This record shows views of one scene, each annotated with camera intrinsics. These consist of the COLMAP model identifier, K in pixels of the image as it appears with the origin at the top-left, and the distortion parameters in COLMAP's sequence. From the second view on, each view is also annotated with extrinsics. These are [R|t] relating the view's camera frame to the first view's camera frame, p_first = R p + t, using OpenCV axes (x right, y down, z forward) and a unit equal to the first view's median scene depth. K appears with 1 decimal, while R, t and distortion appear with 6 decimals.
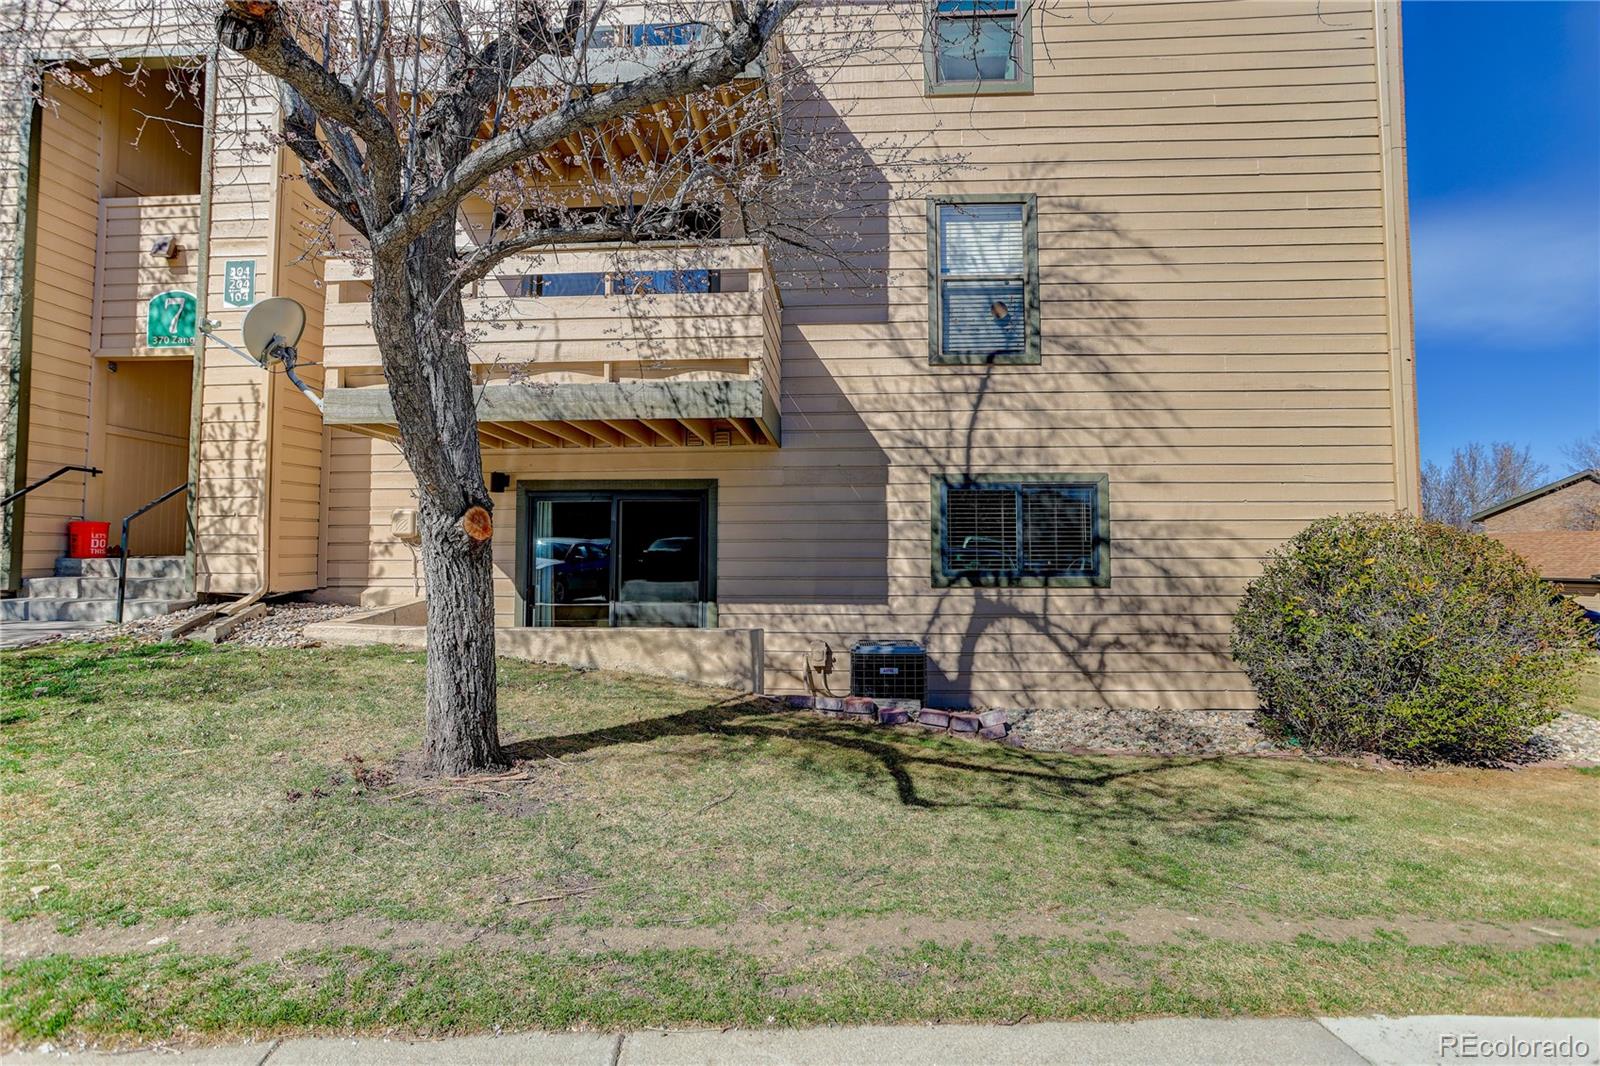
lens RADIAL K [[790.2, 0, 798.0], [0, 790.2, 511.0], [0, 0, 1]] dist [-0.034284, 0.002907]
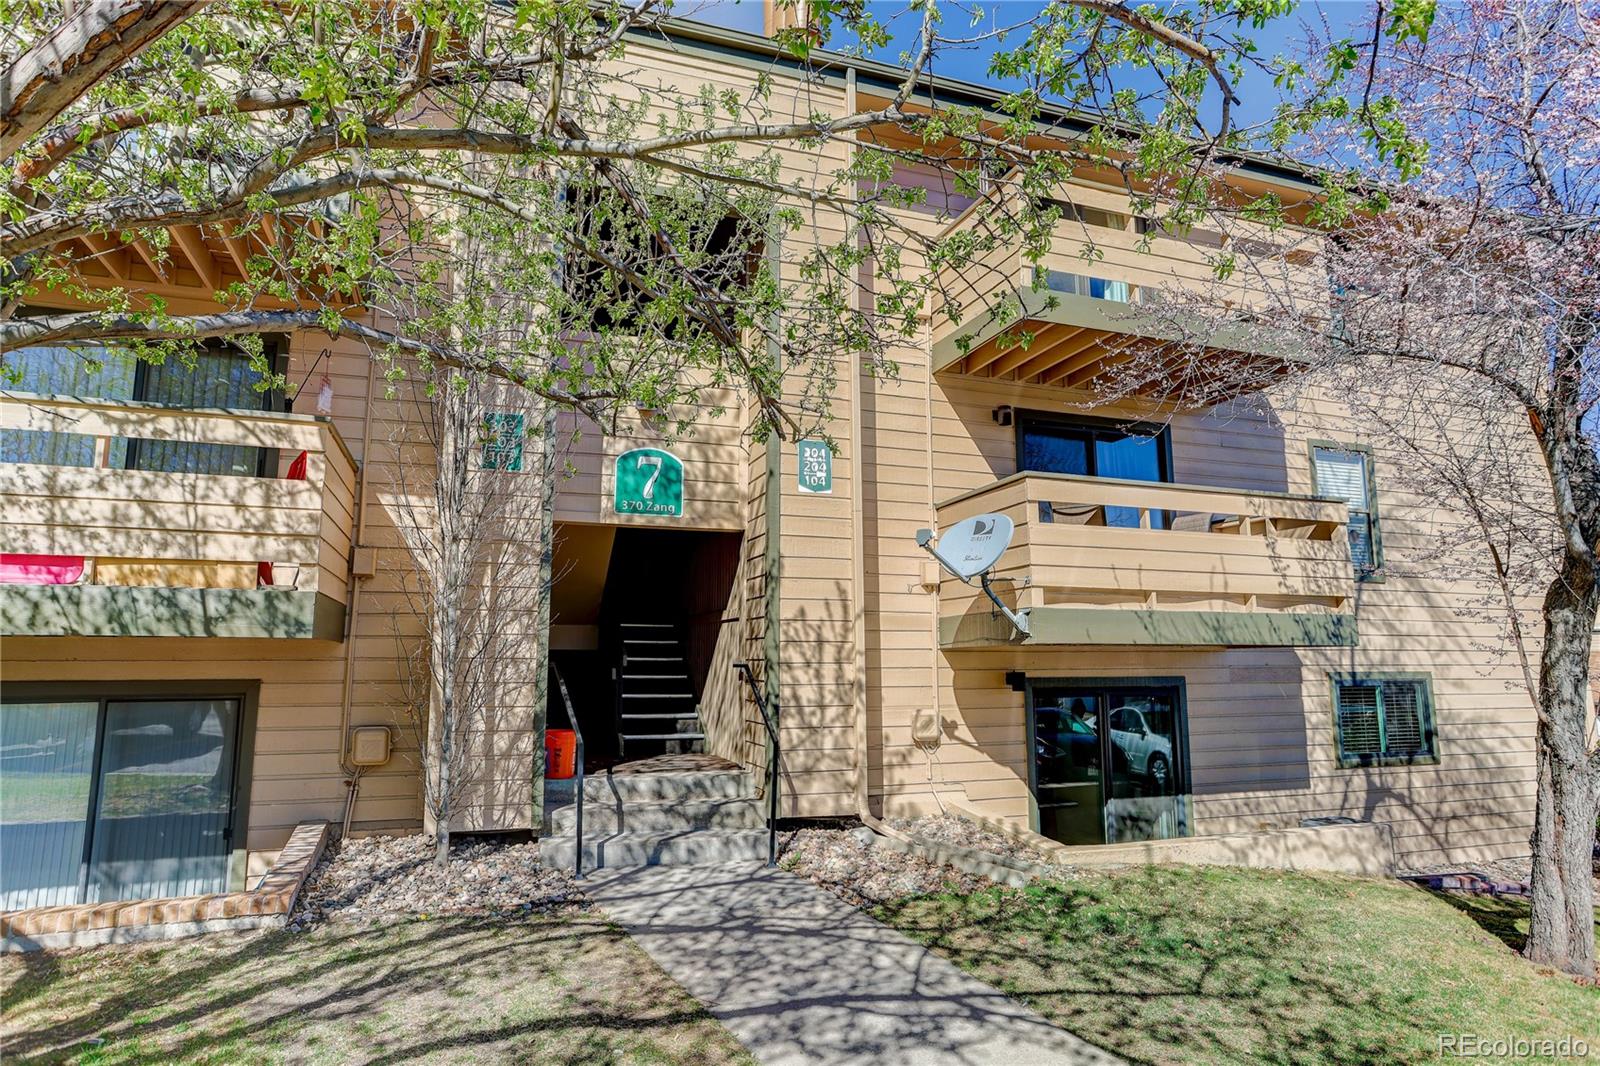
lens RADIAL K [[951.2, 0, 791.2], [0, 951.2, 525.6], [0, 0, 1]] dist [-0.021599, 0.009882]
pose [[0.917139, 0.058410, 0.394263, -1.172290], [-0.024404, 0.995577, -0.090726, -0.121920], [-0.397819, 0.073587, 0.914508, -0.000974]]
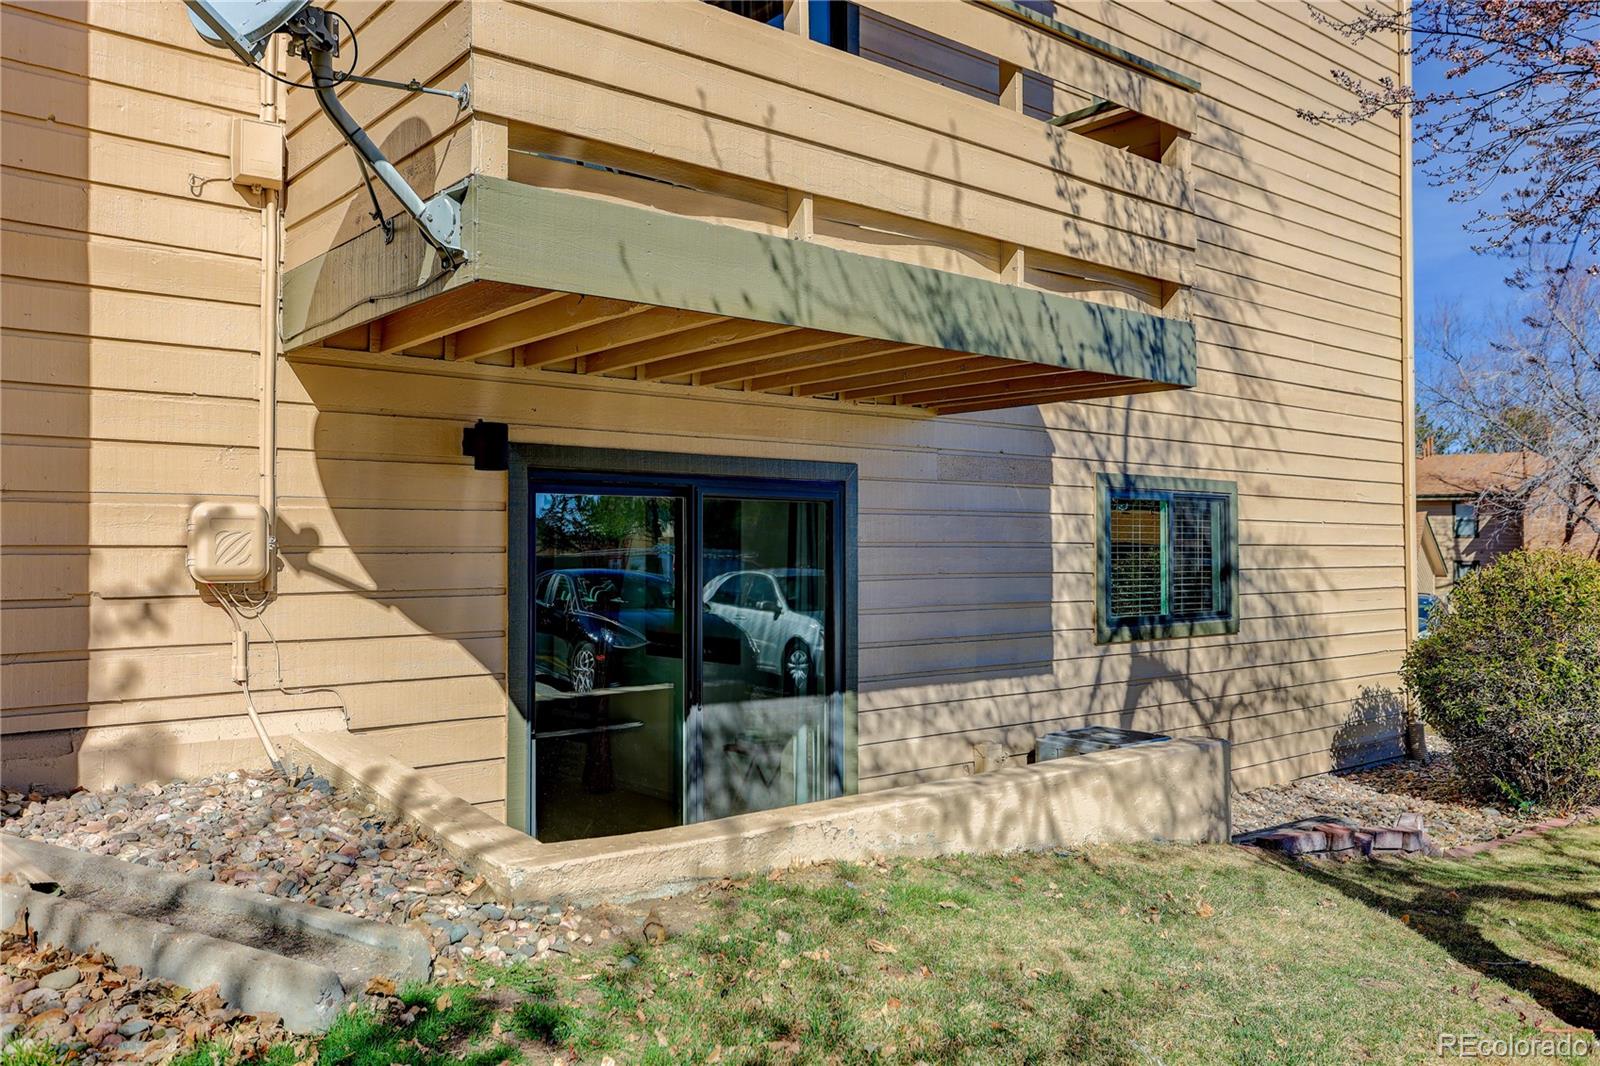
lens RADIAL K [[1272.3, 0, 807.2], [0, 1272.3, 530.2], [0, 0, 1]] dist [-0.004384, 0.002827]
pose [[0.711800, 0.010233, 0.702307, -0.760228], [-0.043146, 0.998643, 0.029178, -0.019266], [-0.701055, -0.051071, 0.711276, 0.414888]]
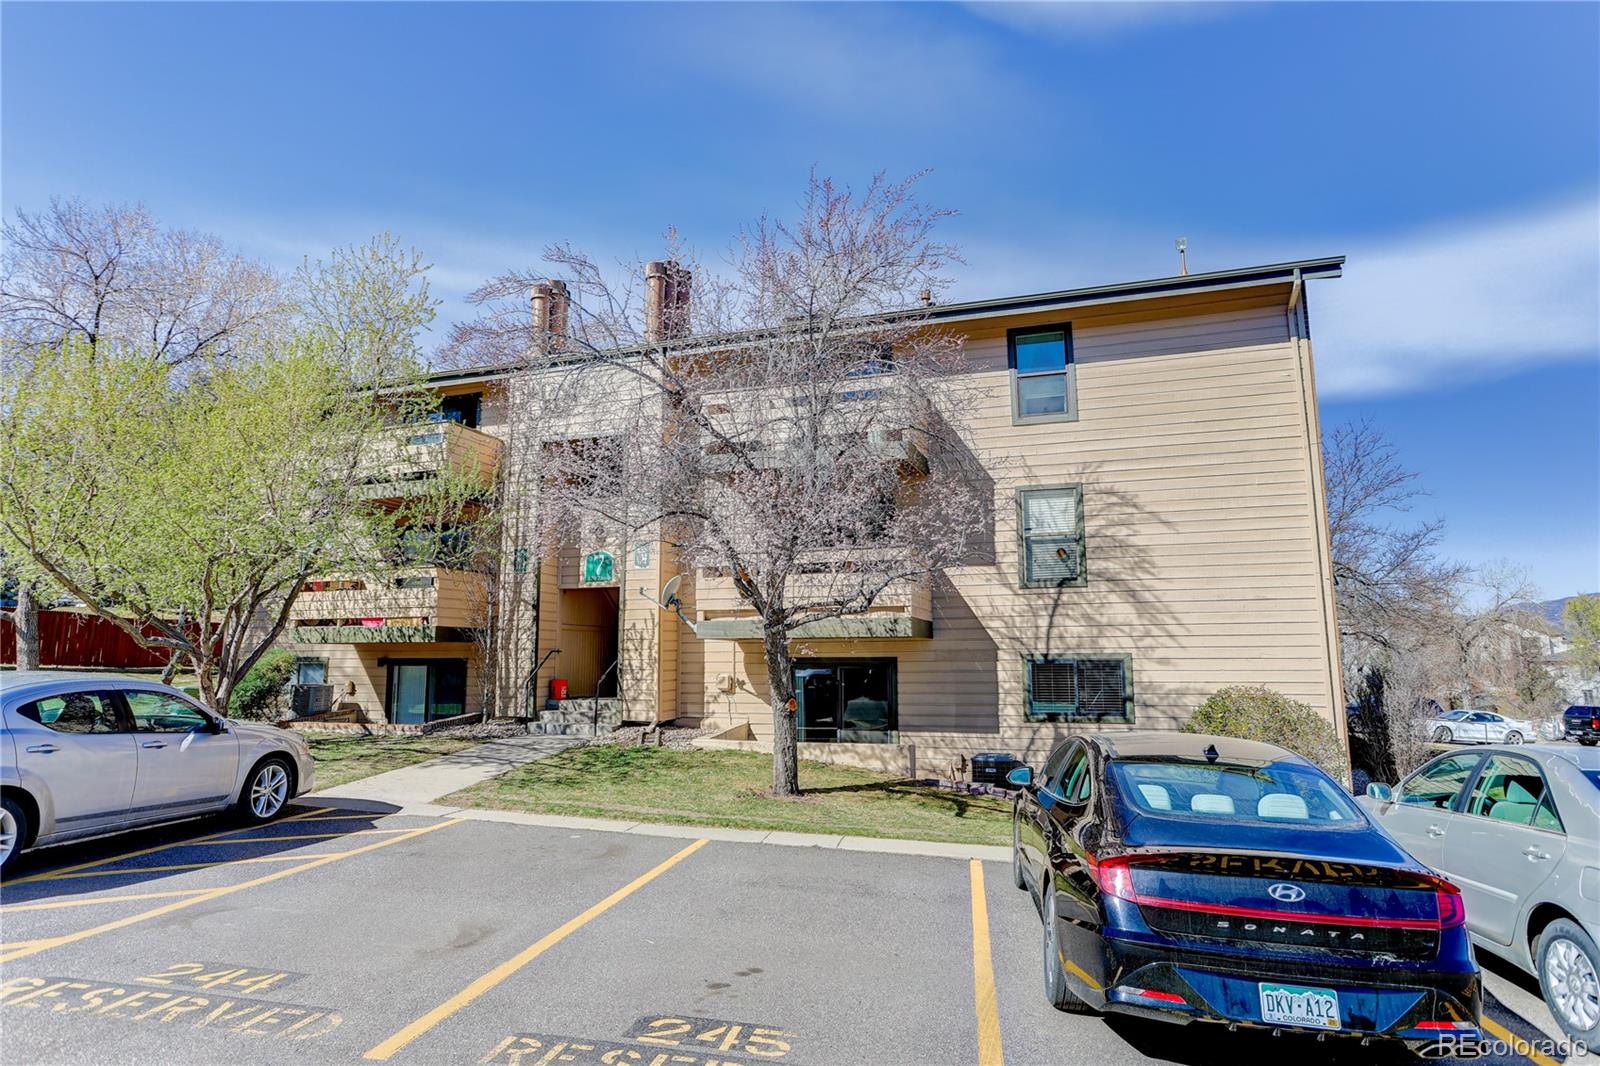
lens RADIAL K [[951.2, 0, 785.2], [0, 951.2, 530.6], [0, 0, 1]] dist [-0.021599, 0.009882]
pose [[0.958749, -0.040659, -0.281333, 0.264866], [0.018802, 0.996621, -0.079960, -0.159823], [0.283633, 0.071372, 0.956273, -1.110062]]
